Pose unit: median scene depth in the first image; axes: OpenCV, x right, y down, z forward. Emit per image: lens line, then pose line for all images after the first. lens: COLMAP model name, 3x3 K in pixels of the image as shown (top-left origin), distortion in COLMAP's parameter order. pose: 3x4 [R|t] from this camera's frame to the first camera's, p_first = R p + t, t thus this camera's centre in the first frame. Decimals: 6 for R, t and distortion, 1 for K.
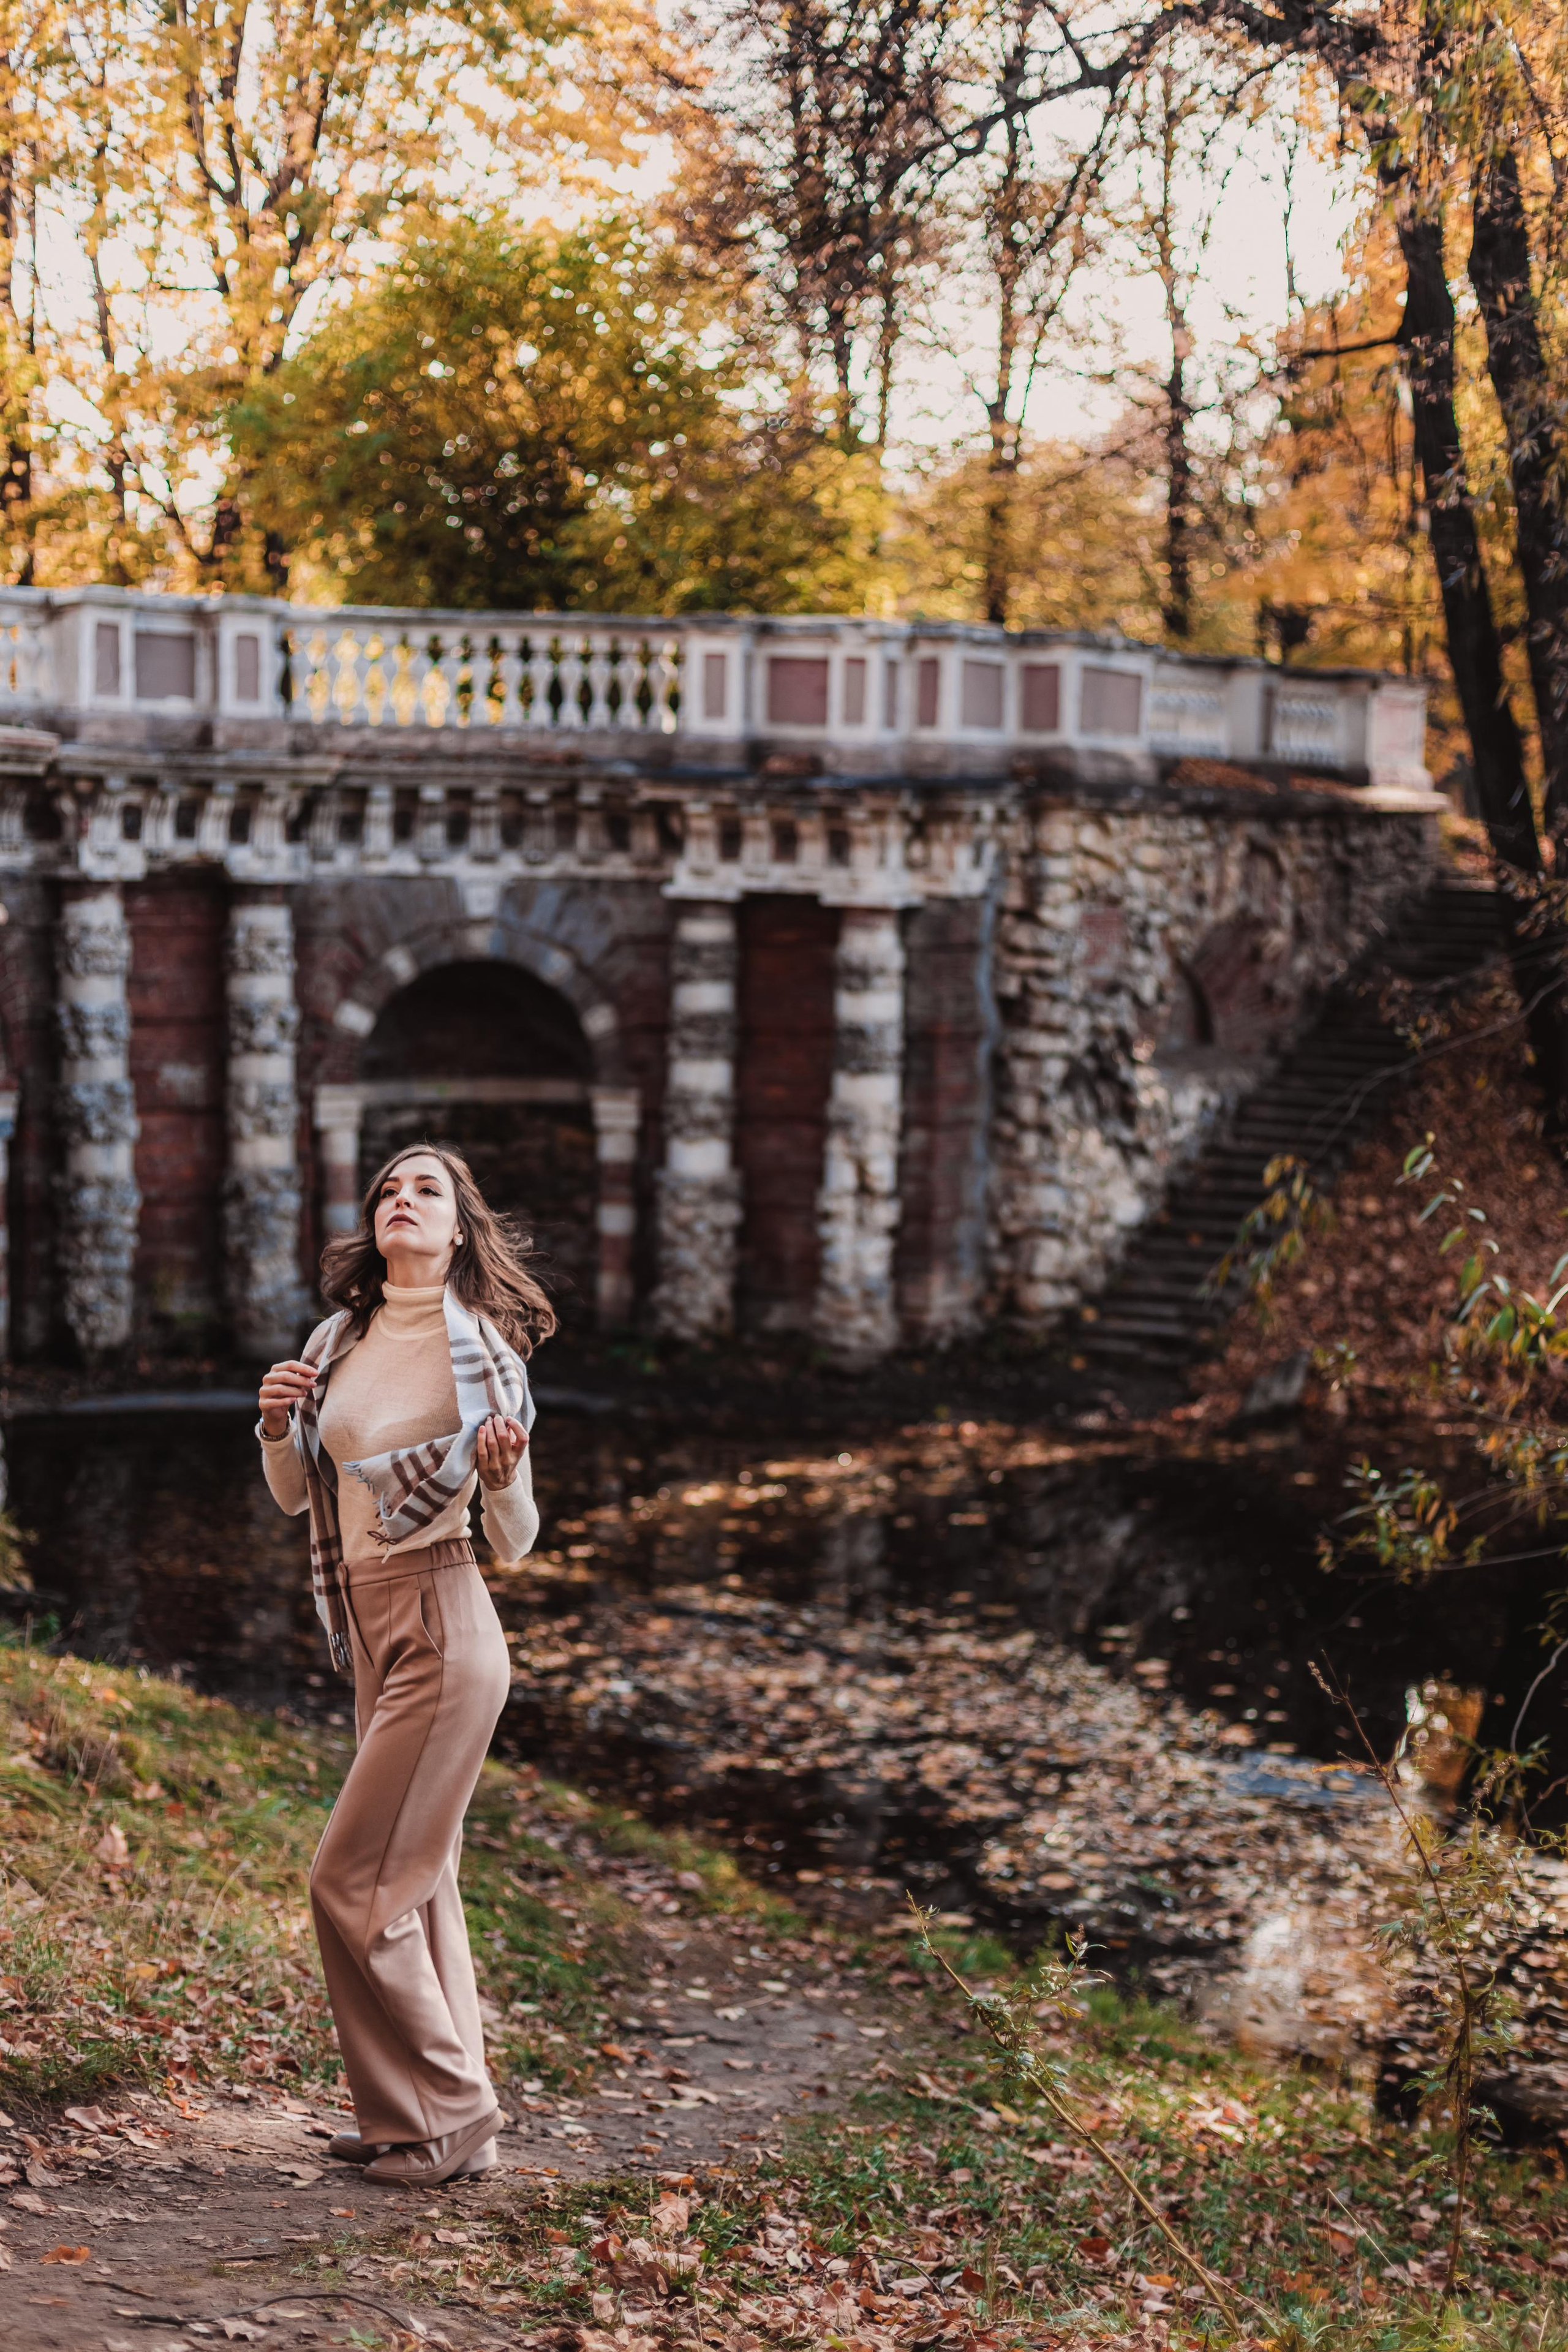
lens RADIAL K [[3463.8, 0, 702.7], [0, 3463.8, 1181.3], [0, 0, 1]] dist [0.013624, -0.008296]
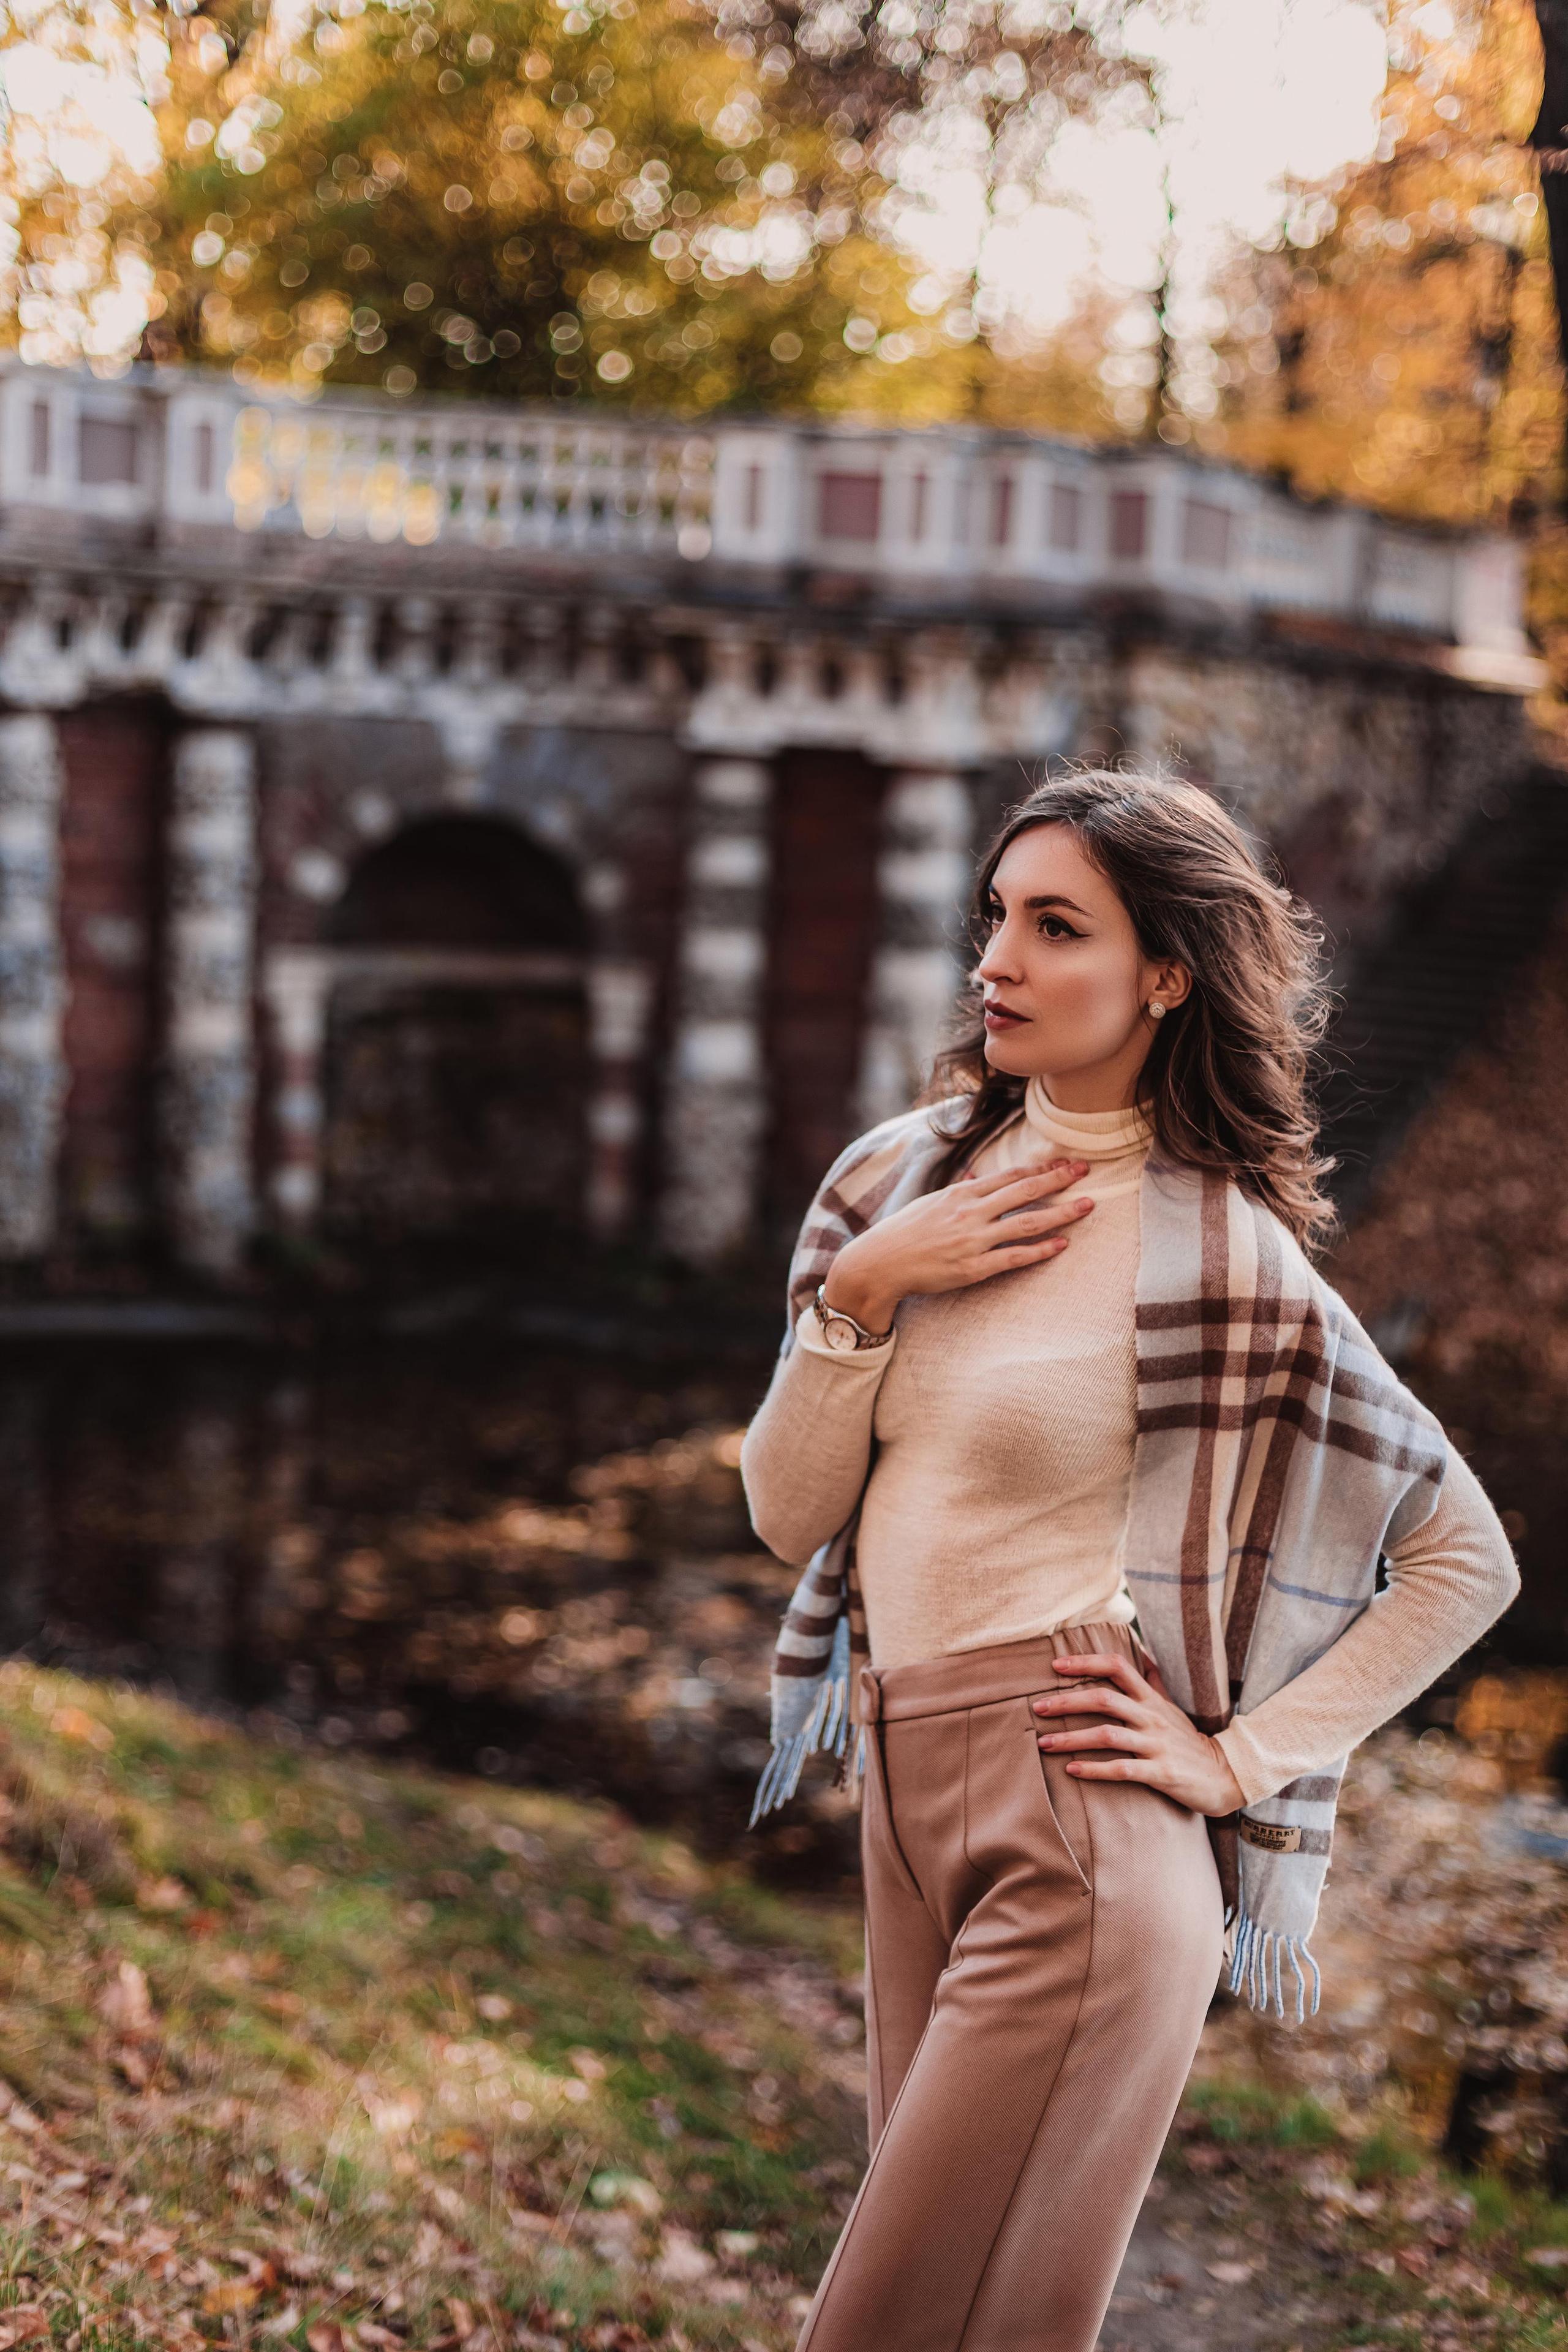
lens RADIAL K [[3373.4, 0, 664.6], [0, 3373.4, 1116.5], [0, 0, 1]] dist [0.003716, -0.022205]
pose [[0.998970, 0.025432, 0.037587, -0.045477], [-0.025377, 0.999676, -0.001953, 0.011706], [-0.037624, 0.000998, 0.999291, 0.170440]]
